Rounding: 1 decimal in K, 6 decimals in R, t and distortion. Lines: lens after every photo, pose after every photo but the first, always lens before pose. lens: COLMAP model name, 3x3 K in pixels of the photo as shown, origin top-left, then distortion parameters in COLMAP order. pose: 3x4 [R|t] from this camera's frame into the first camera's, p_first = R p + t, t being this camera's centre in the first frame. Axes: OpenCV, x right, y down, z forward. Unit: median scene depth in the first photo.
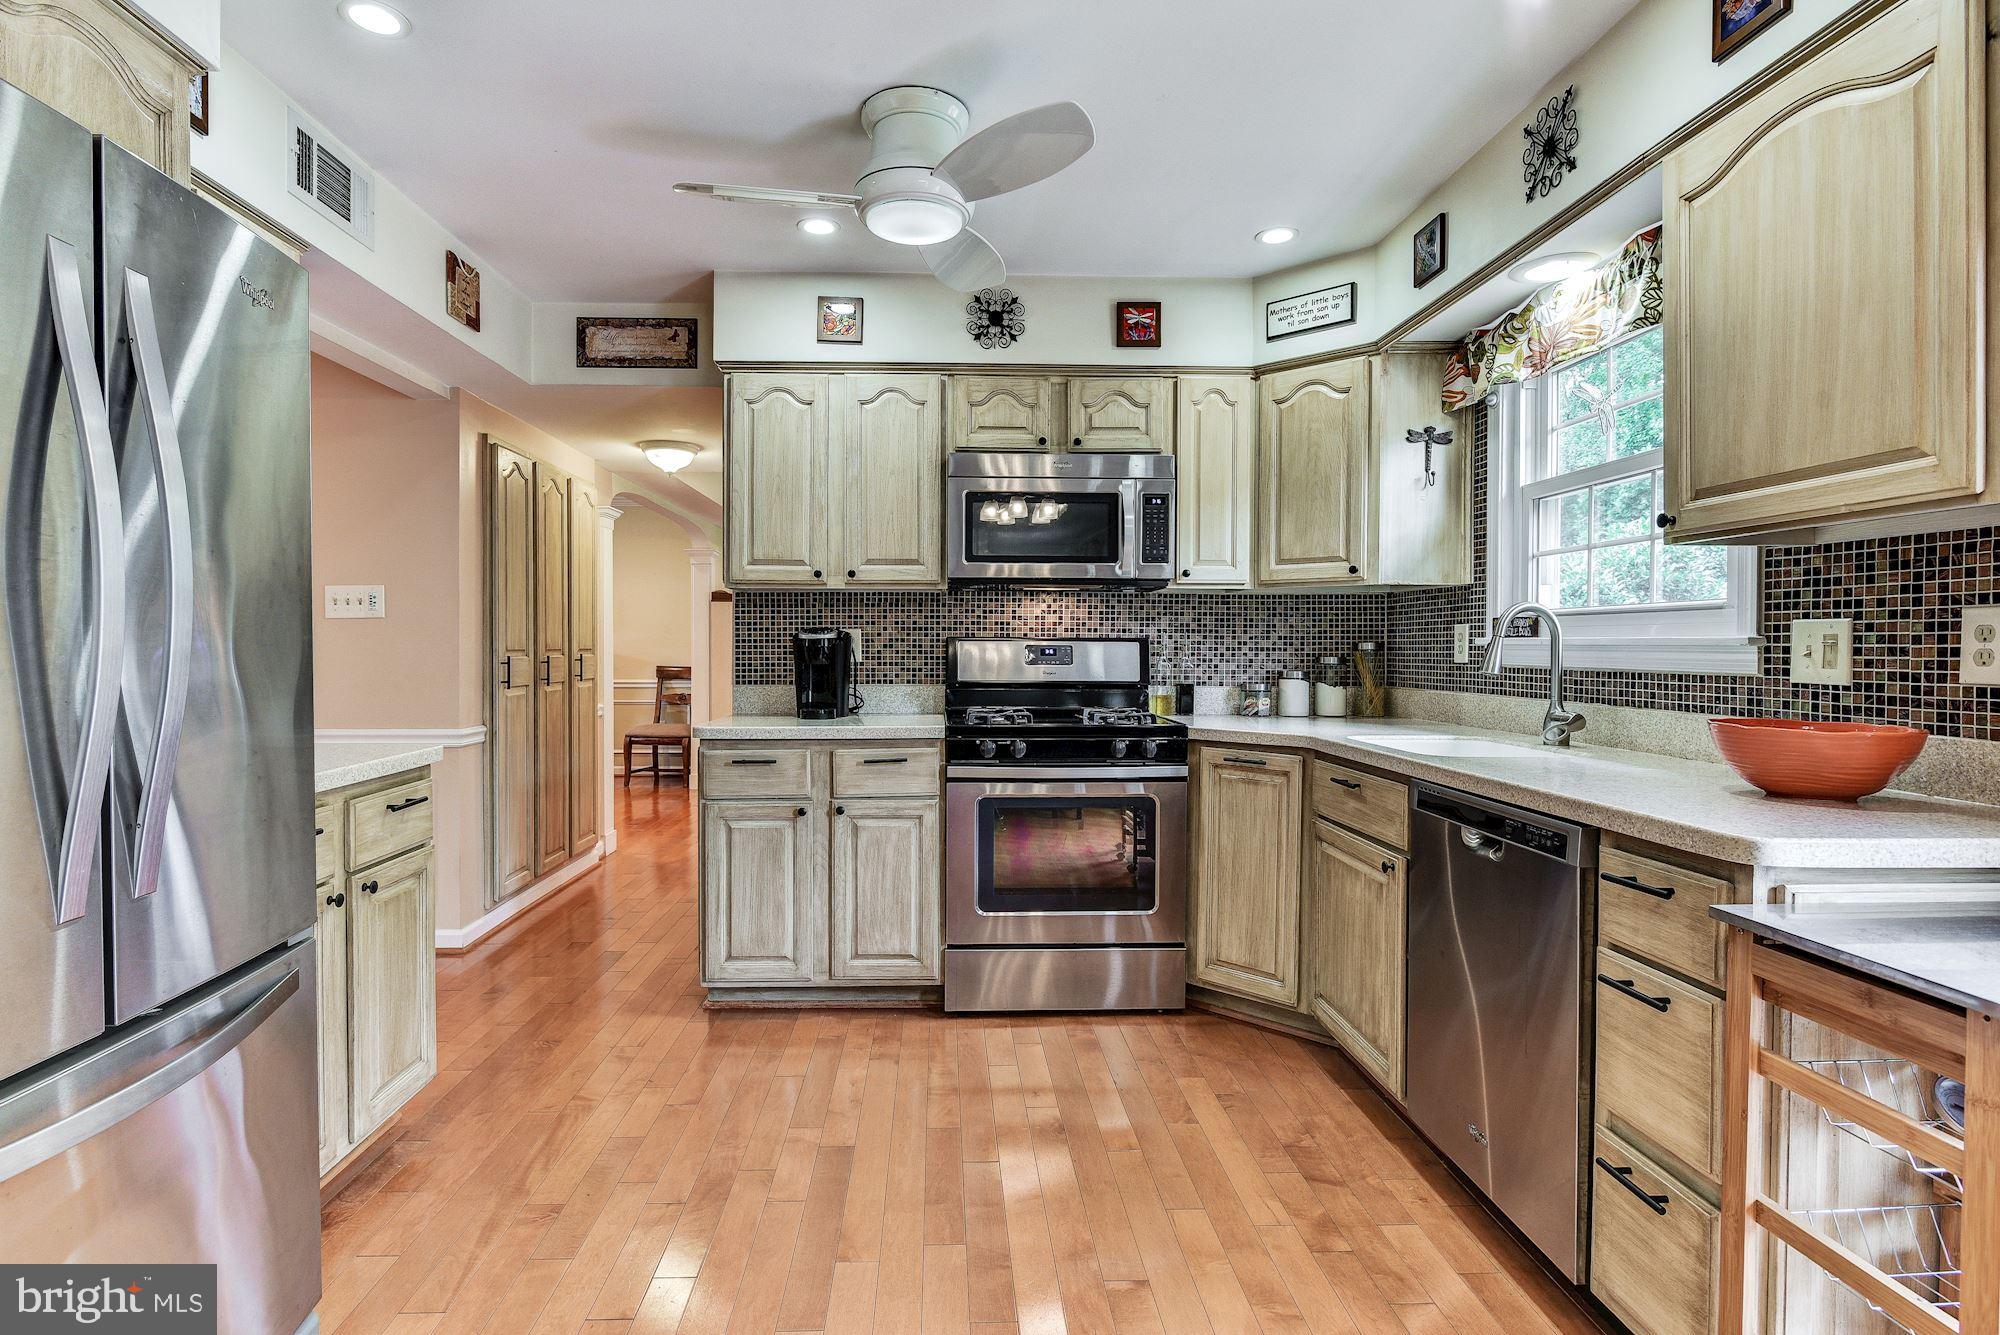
lens RADIAL K [[979.2, 0, 969.7], [0, 979.2, 655.0], [0, 0, 1]] dist [0.002777, -0.005040]
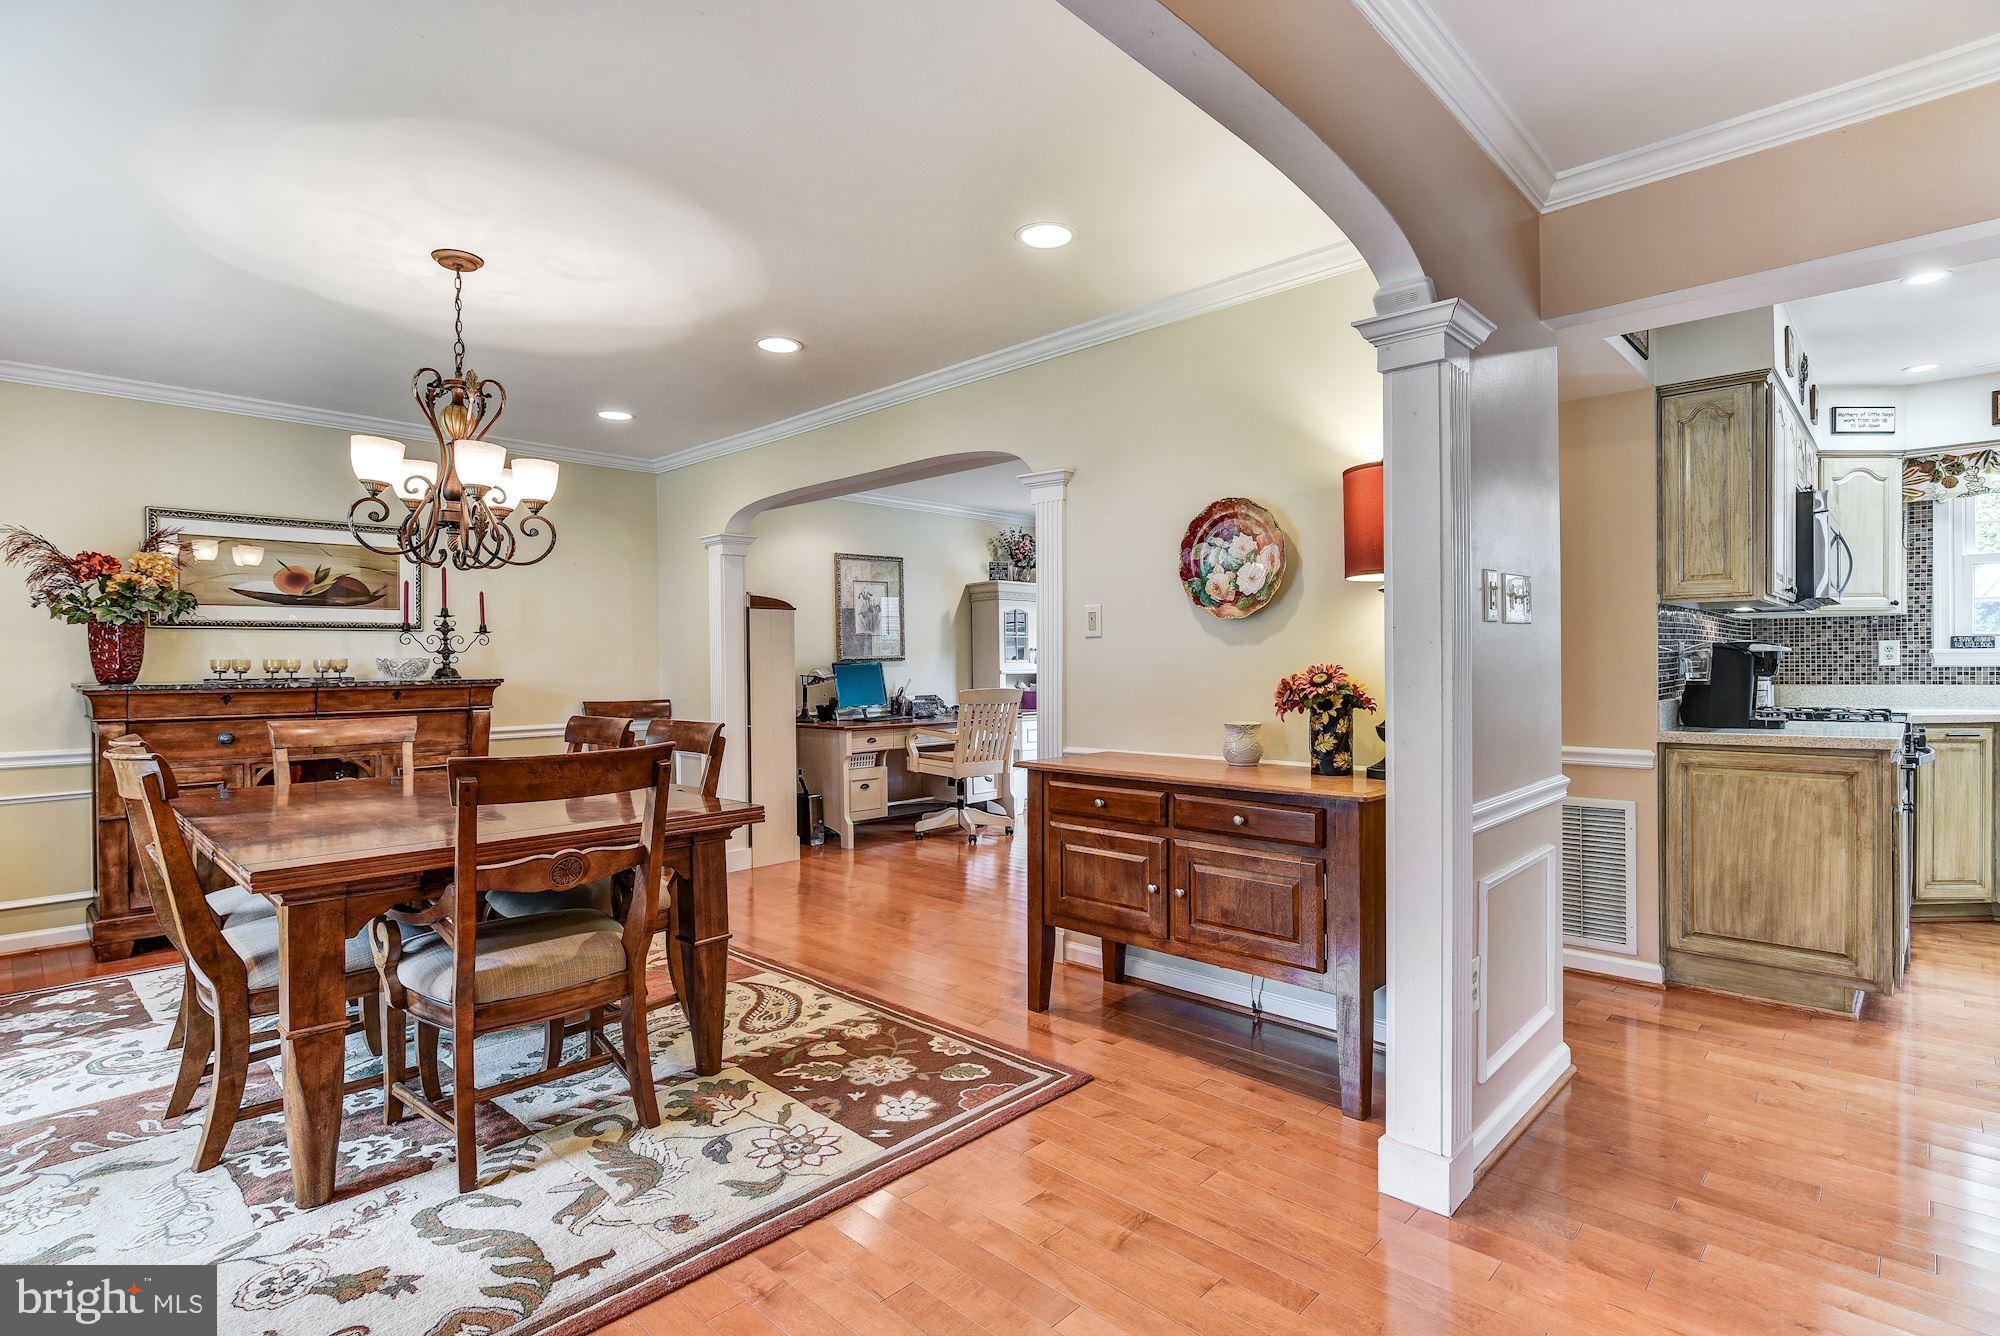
lens RADIAL K [[979.2, 0, 1009.9], [0, 979.2, 669.7], [0, 0, 1]] dist [0.002777, -0.005040]
pose [[0.713368, -0.016139, 0.700603, -1.603889], [0.020479, 0.999788, 0.002179, -0.017675], [-0.700490, 0.012793, 0.713548, 0.901147]]
